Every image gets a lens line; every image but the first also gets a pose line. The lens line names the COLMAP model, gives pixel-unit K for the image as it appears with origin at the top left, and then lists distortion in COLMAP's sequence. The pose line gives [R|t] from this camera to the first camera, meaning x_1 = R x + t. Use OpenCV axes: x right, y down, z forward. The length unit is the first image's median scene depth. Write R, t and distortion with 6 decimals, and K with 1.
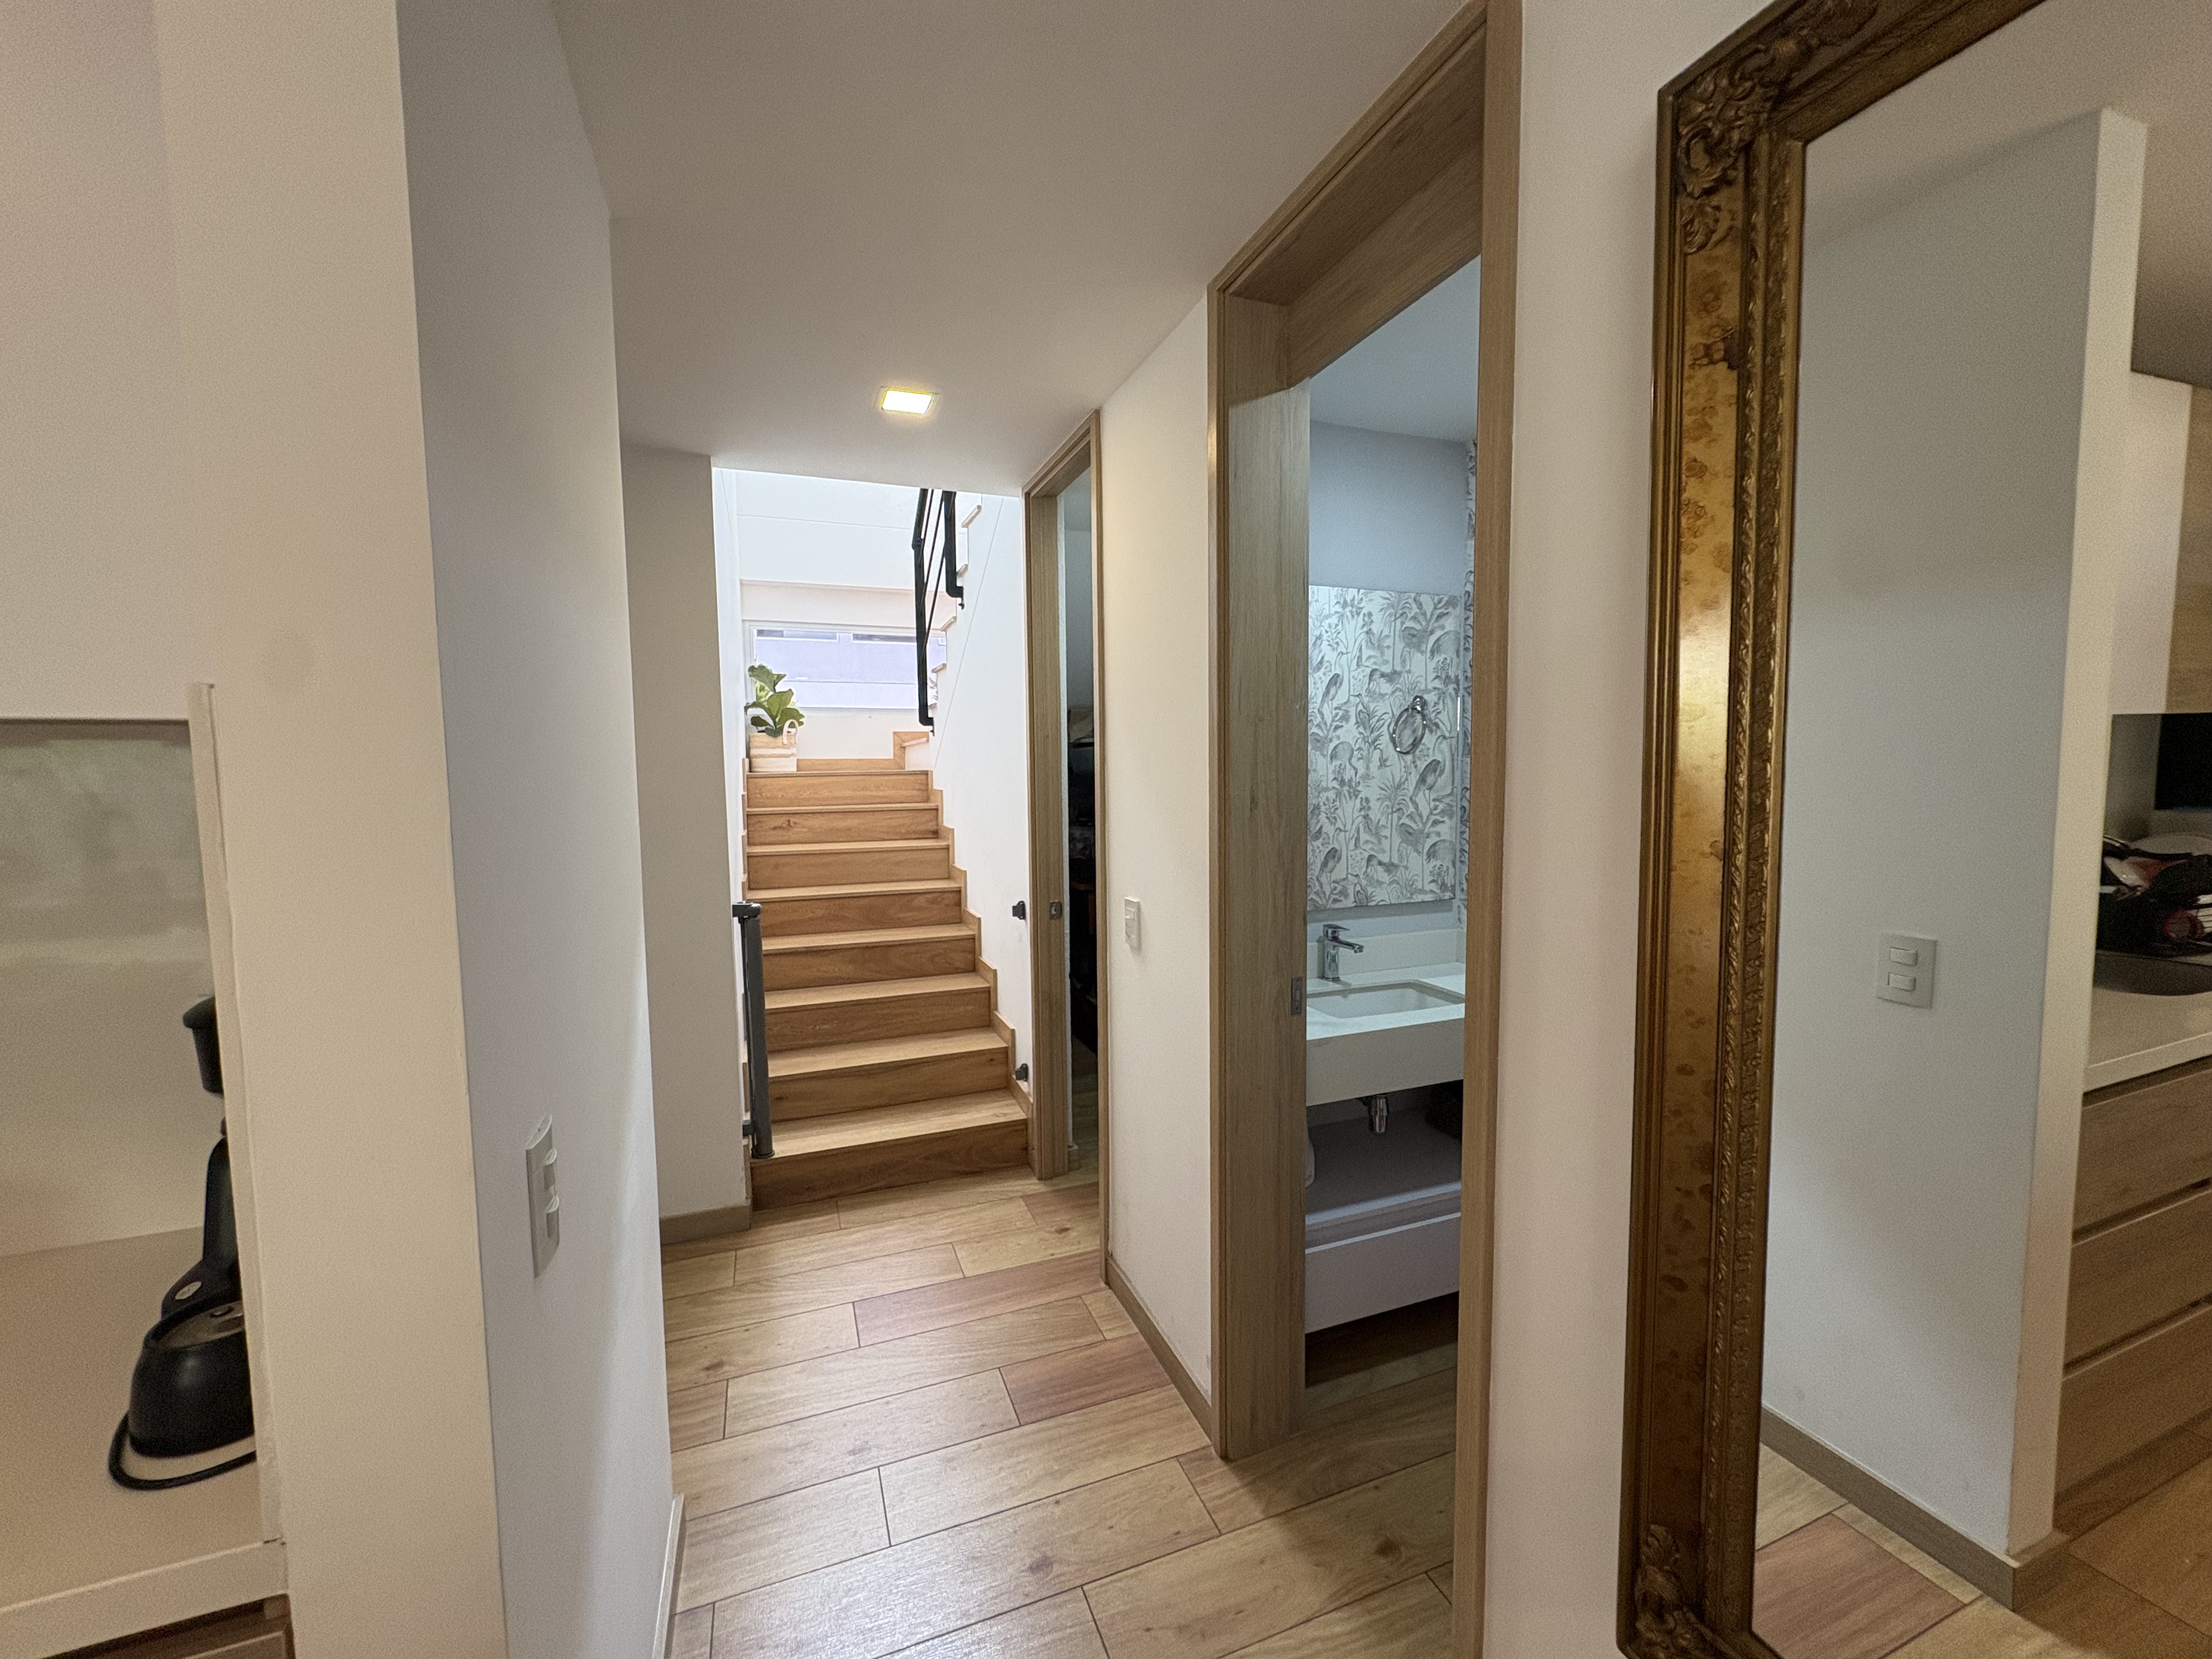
lens RADIAL K [[879.9, 0, 1089.0], [0, 879.9, 838.4], [0, 0, 1]] dist [-0.001616, 0.000003]
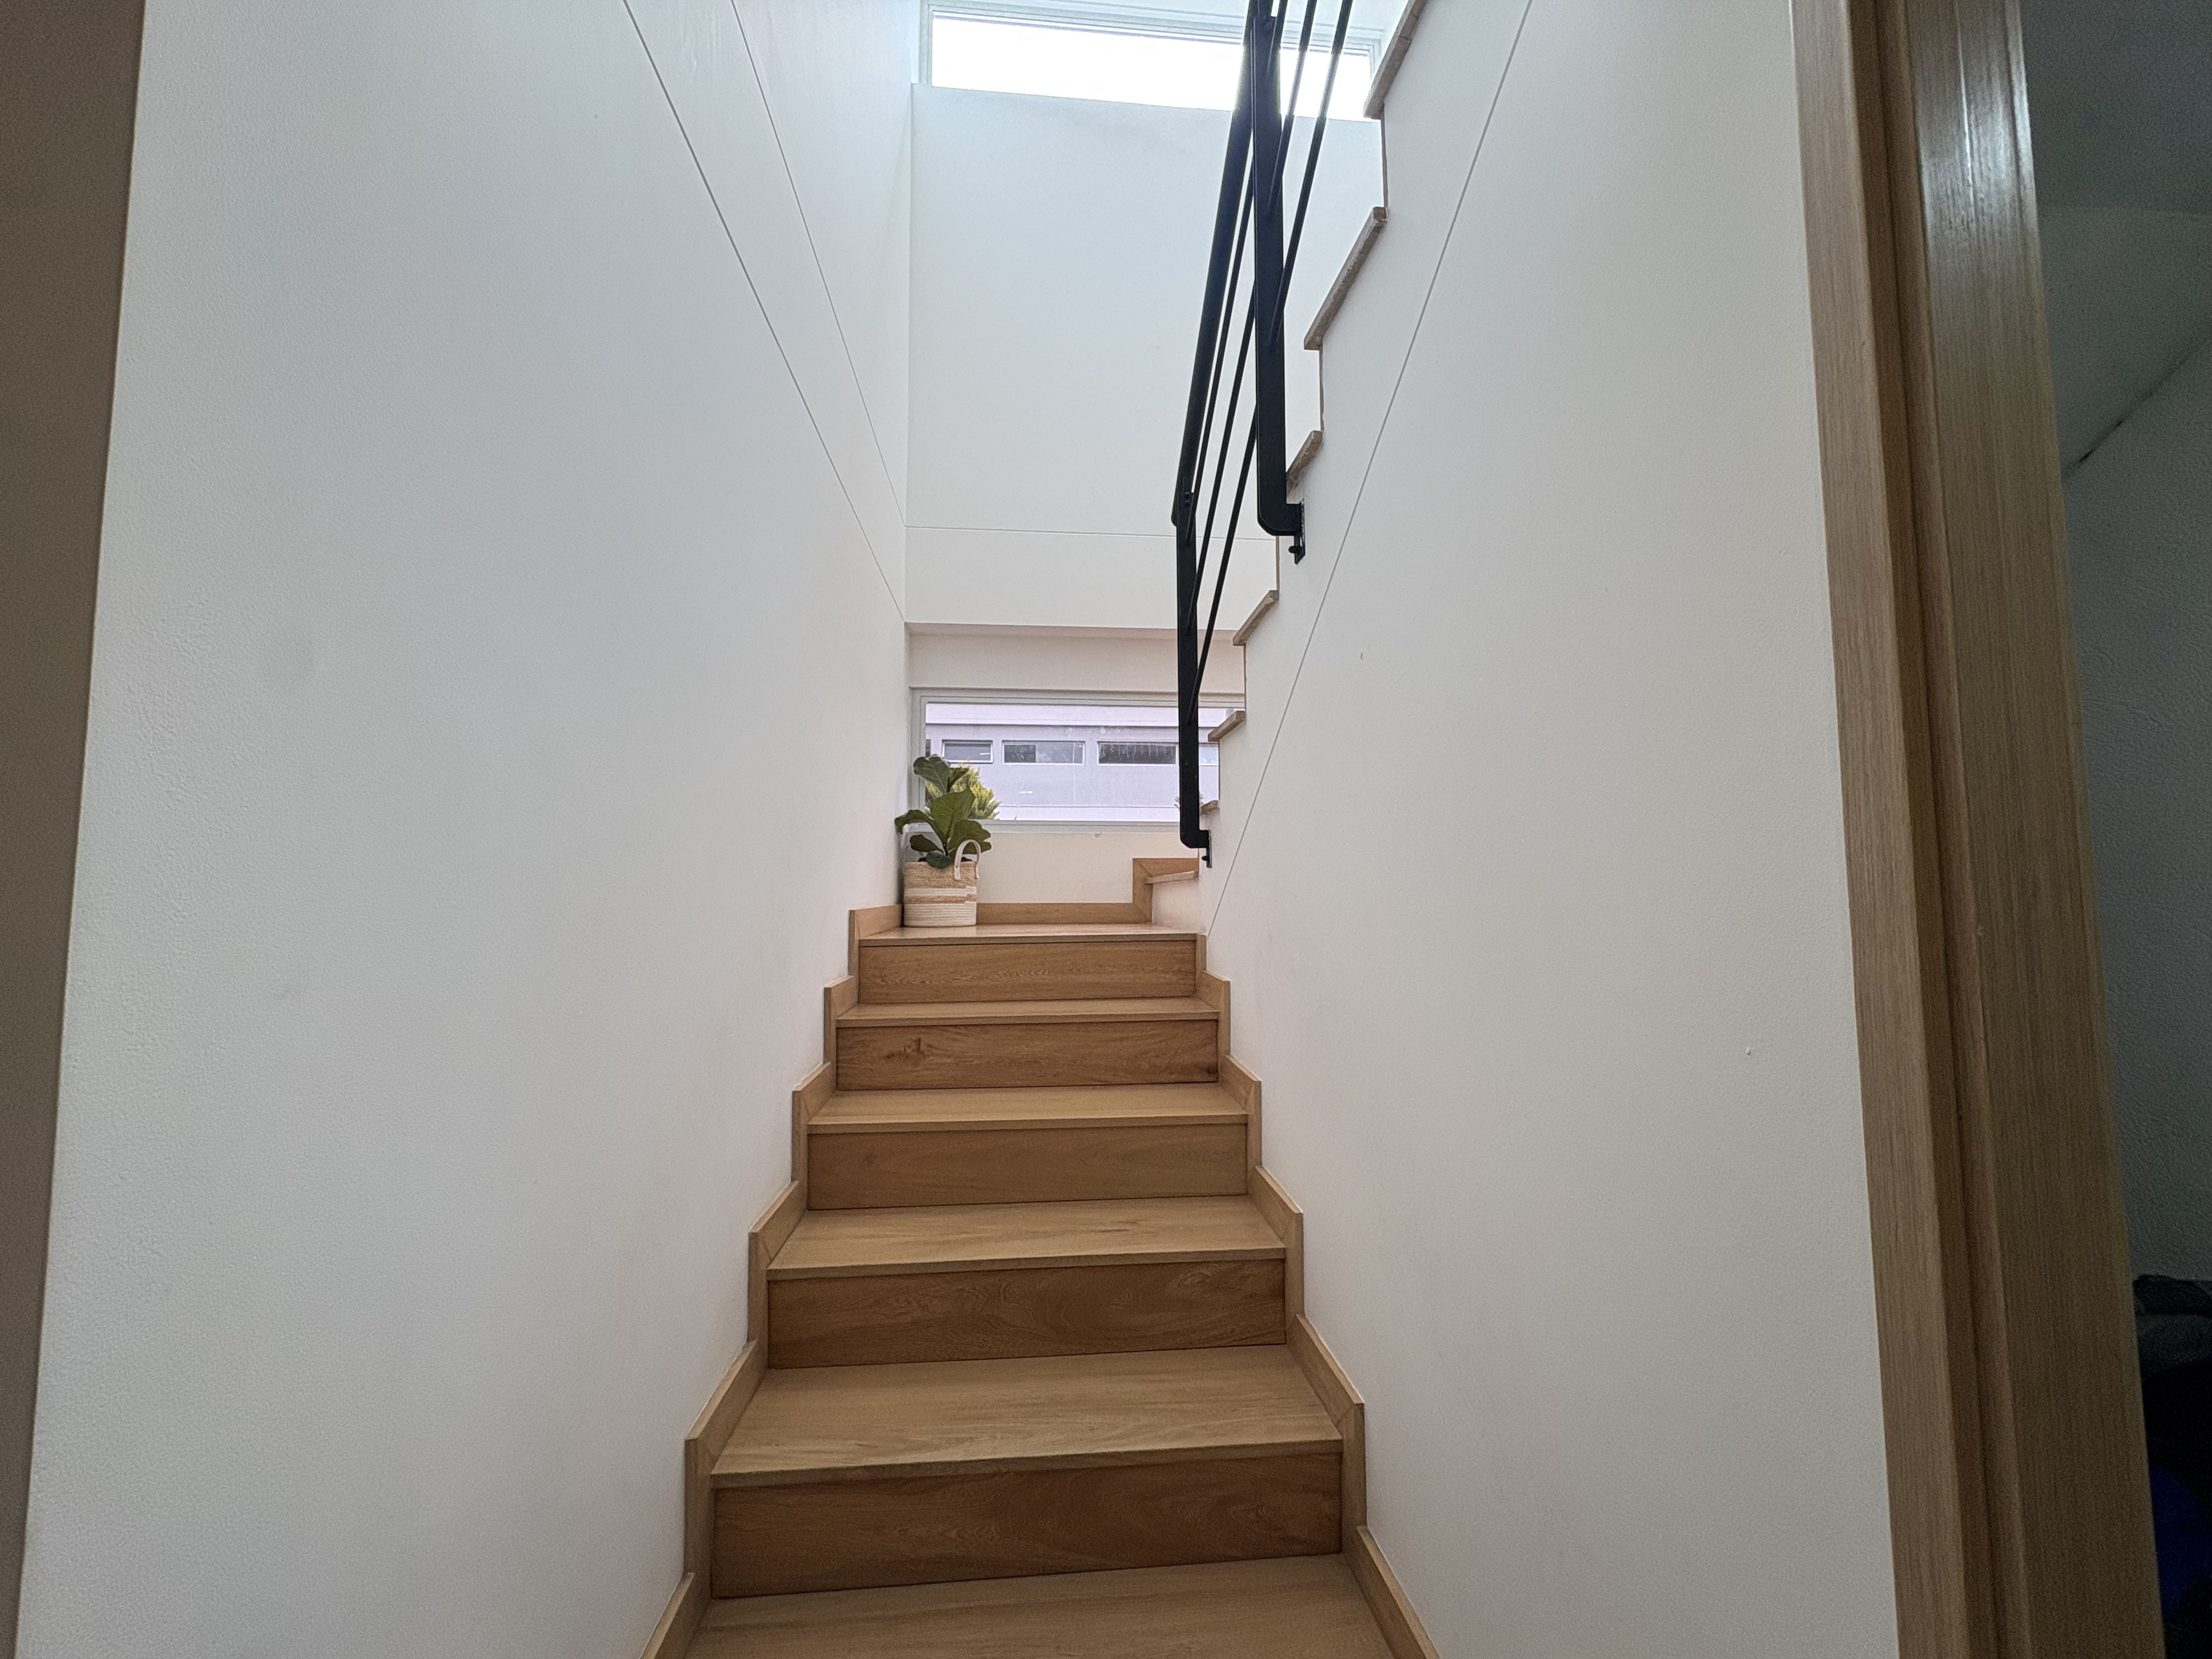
lens RADIAL K [[879.9, 0, 1098.4], [0, 879.9, 835.8], [0, 0, 1]] dist [-0.001616, 0.000003]
pose [[0.964840, -0.010701, -0.262621, -0.105447], [-0.027628, 0.989507, -0.141821, -0.061436], [0.261383, 0.144090, 0.954420, 0.499346]]
